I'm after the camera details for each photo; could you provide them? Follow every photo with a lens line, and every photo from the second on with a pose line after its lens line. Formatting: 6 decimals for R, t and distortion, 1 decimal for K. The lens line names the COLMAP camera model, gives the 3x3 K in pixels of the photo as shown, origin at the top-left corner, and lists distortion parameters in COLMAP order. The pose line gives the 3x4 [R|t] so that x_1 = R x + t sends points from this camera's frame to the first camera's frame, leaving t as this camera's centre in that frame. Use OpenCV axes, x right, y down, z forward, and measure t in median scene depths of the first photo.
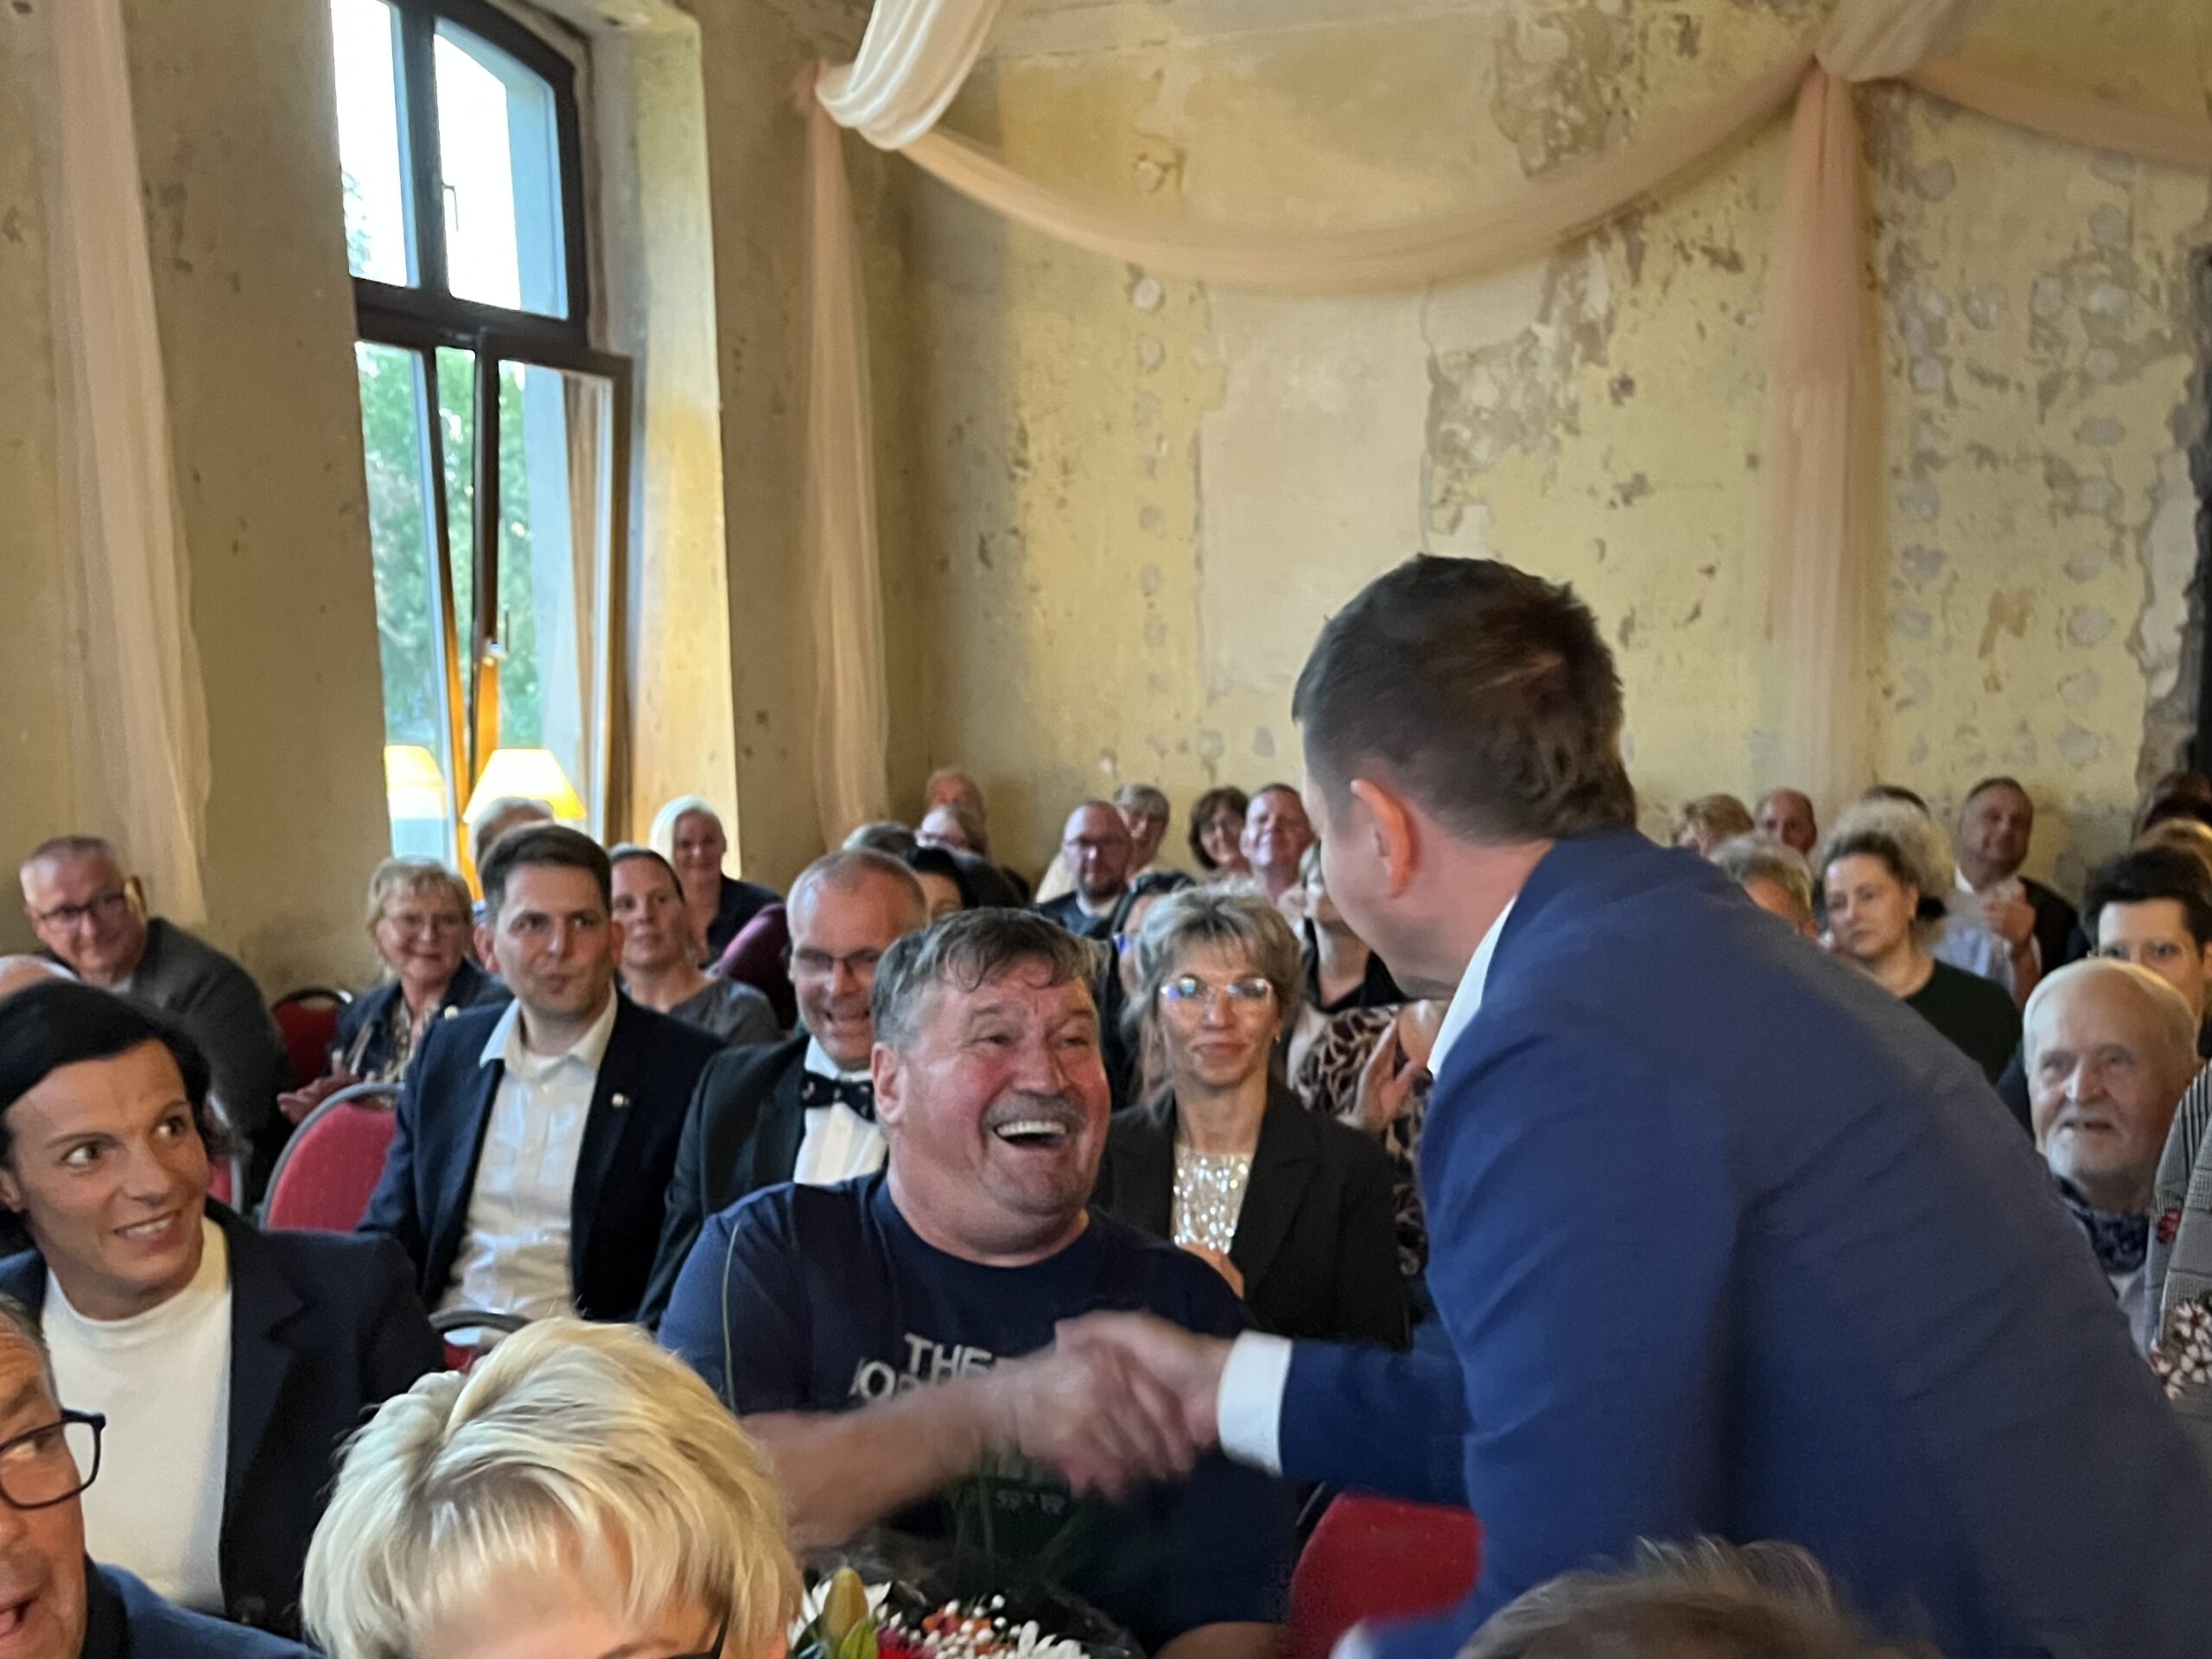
lens RADIAL K [[1688.4, 0, 1117.9], [0, 1688.4, 827.7], [0, 0, 1]] dist [0.078100, -0.116577]
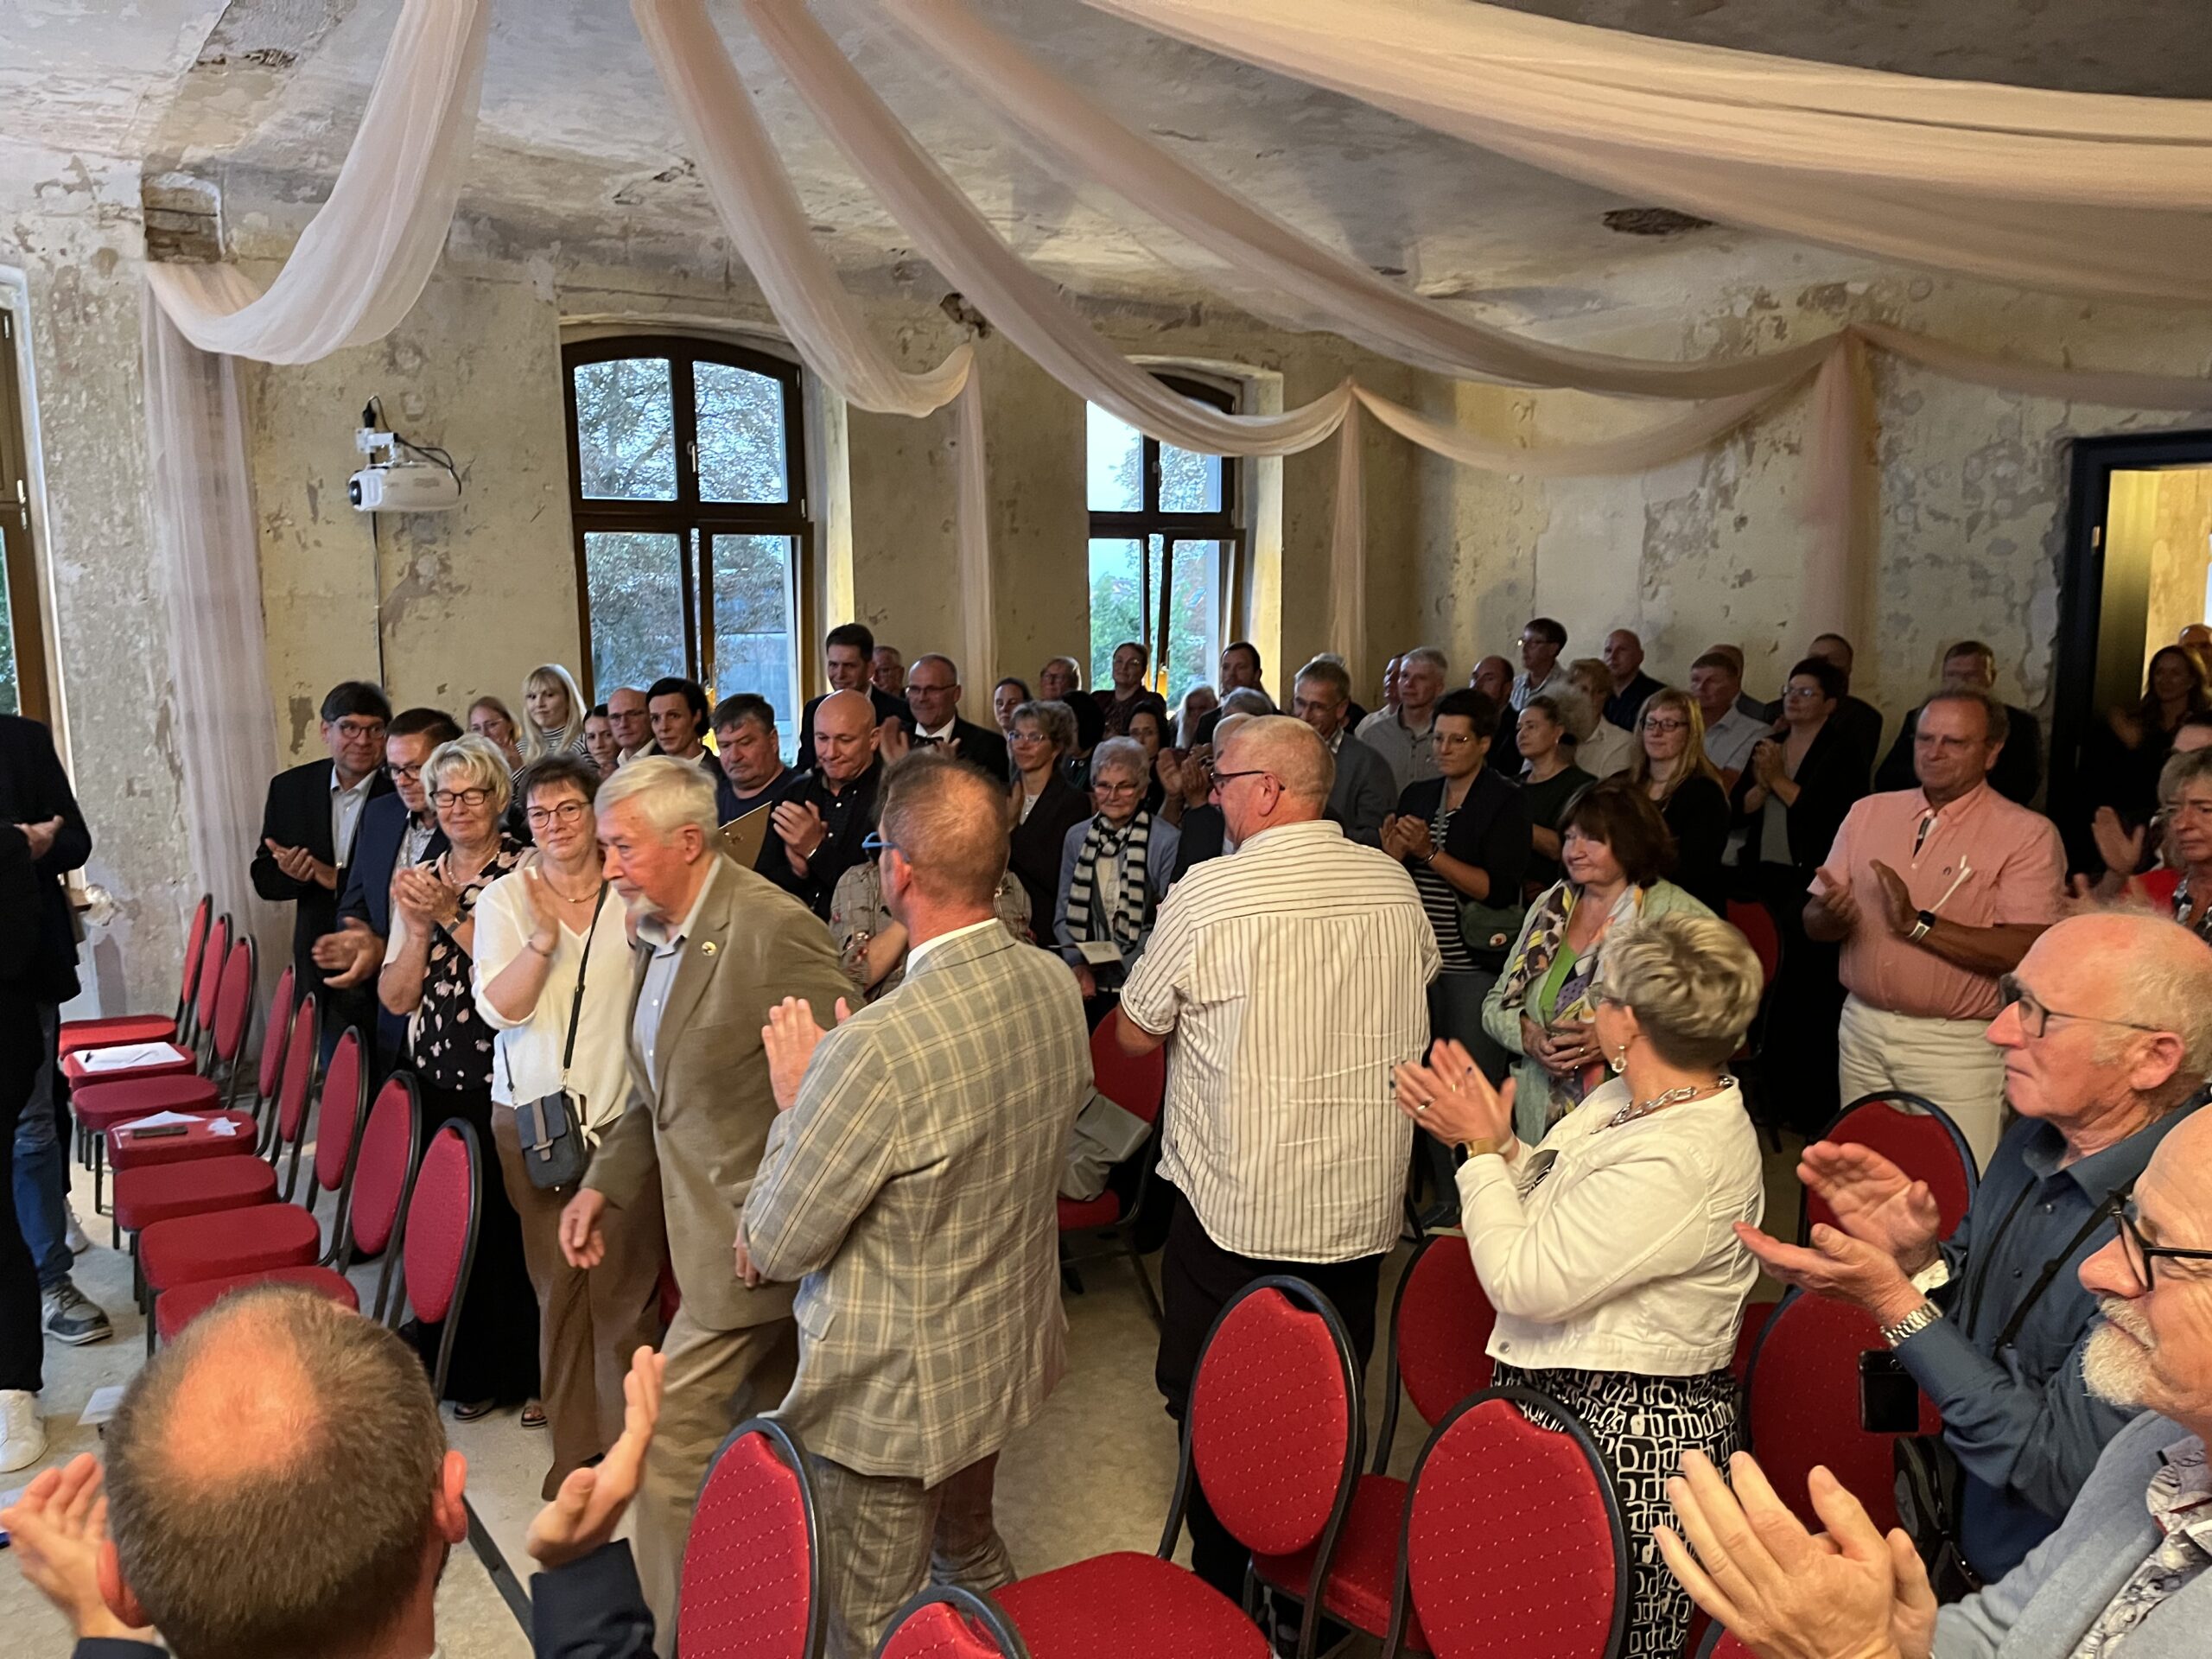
lens RADIAL K [[1680.4, 0, 1092.0], [0, 1680.4, 846.8], [0, 0, 1]] dist [0.104981, -0.152406]
pose [[0.787475, 0.097775, -0.608542, 0.897171], [-0.079274, 0.995204, 0.057317, 0.034413], [0.611228, 0.003105, 0.791449, -0.851597]]
